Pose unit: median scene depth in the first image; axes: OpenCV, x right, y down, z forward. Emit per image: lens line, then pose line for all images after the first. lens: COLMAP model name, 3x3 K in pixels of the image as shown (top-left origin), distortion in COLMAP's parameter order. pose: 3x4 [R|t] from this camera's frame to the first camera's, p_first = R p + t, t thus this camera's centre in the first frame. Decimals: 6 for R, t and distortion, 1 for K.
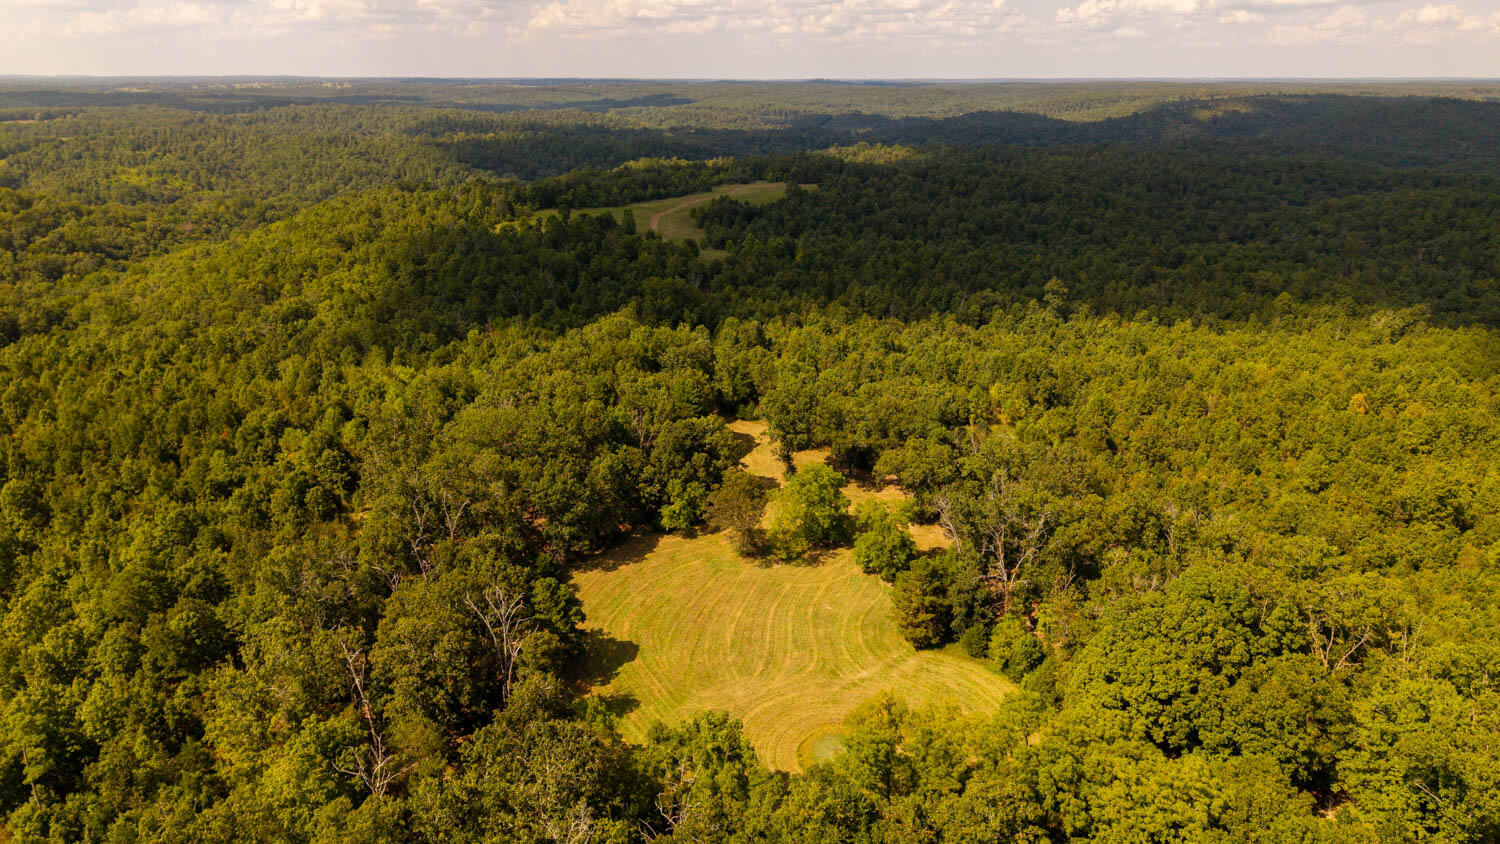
lens RADIAL K [[984.4, 0, 745.7], [0, 984.4, 425.4], [0, 0, 1]] dist [0.032275, -0.041472]
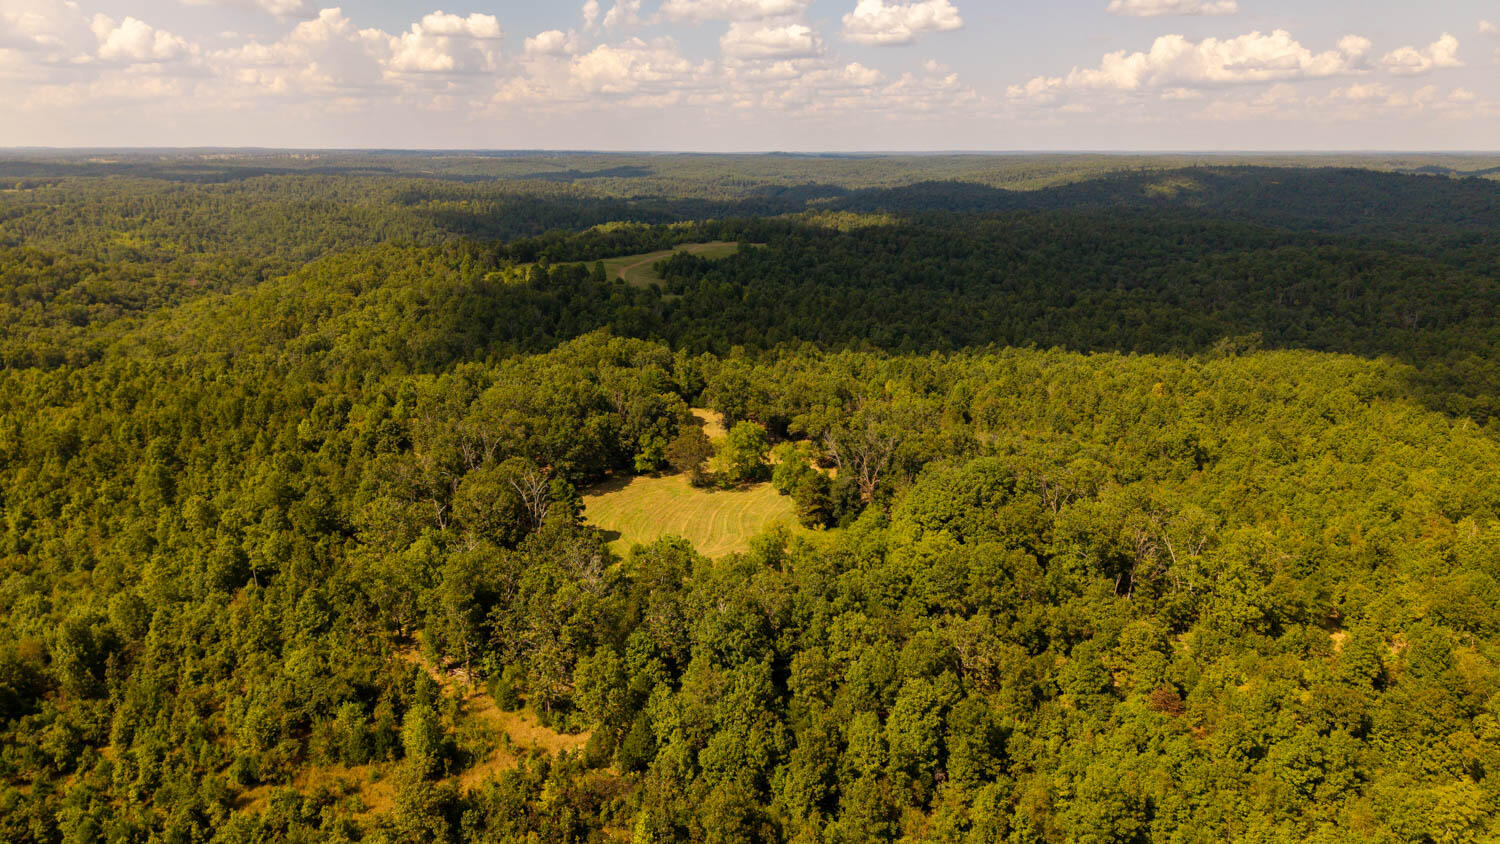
lens RADIAL K [[984.4, 0, 751.3], [0, 984.4, 426.5], [0, 0, 1]] dist [0.032275, -0.041472]
pose [[0.999066, -0.010069, 0.042026, 0.014855], [0.012791, 0.997802, -0.065025, 0.098990], [-0.041279, 0.065502, 0.996998, -0.281869]]
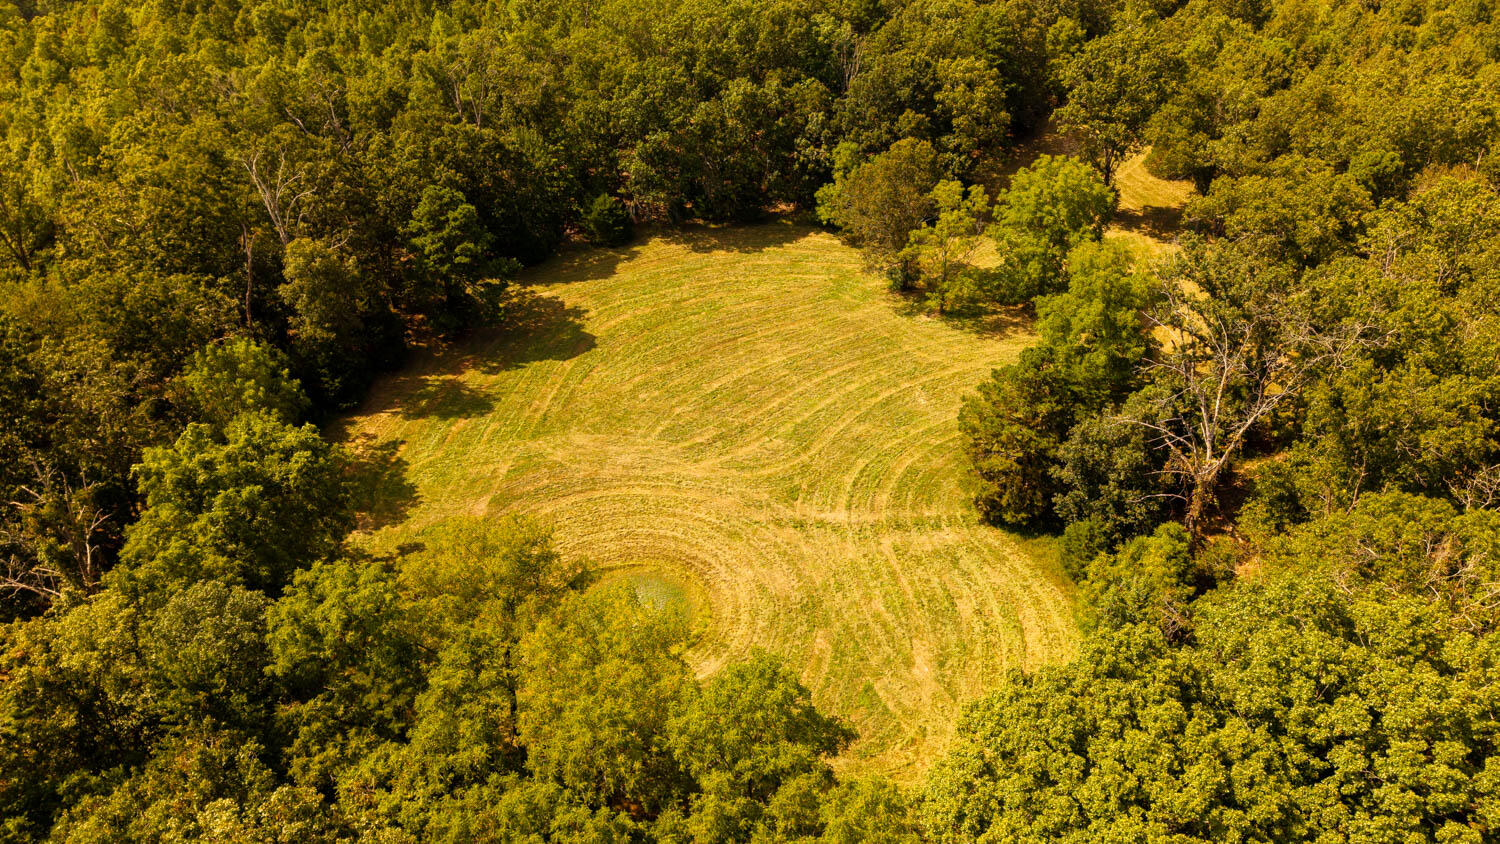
lens RADIAL K [[984.4, 0, 747.6], [0, 984.4, 456.5], [0, 0, 1]] dist [0.032275, -0.041472]
pose [[0.774958, 0.357359, -0.521283, 0.197036], [-0.212310, 0.924064, 0.317853, 0.039283], [0.595286, -0.135649, 0.791981, 0.325818]]
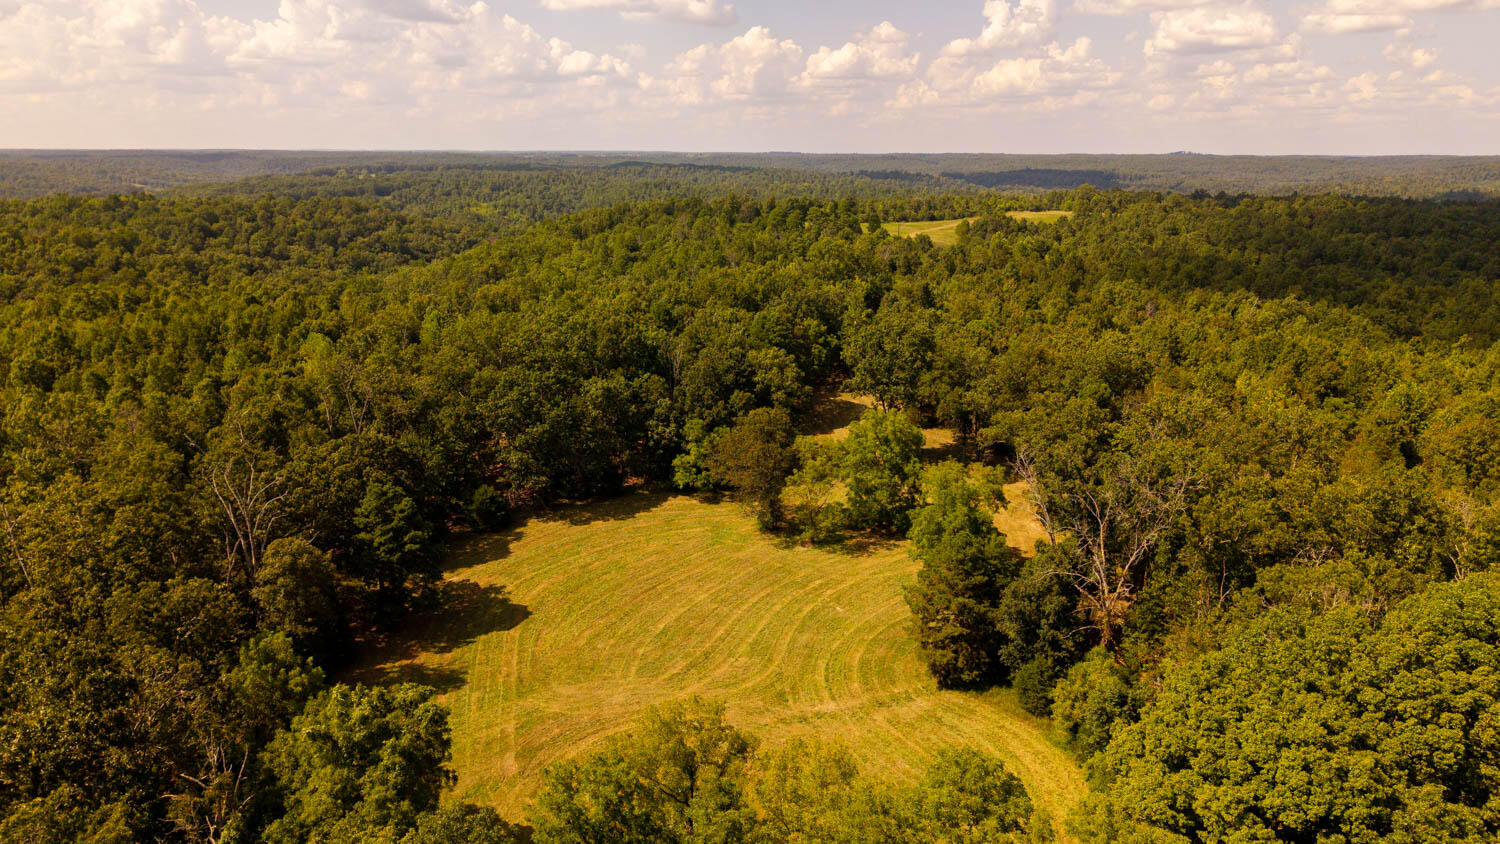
lens RADIAL K [[984.4, 0, 751.1], [0, 984.4, 423.6], [0, 0, 1]] dist [0.032275, -0.041472]
pose [[0.945700, 0.085780, -0.313518, 0.143072], [-0.108599, 0.992505, -0.056028, 0.069268], [0.306363, 0.087033, 0.947928, 0.232452]]
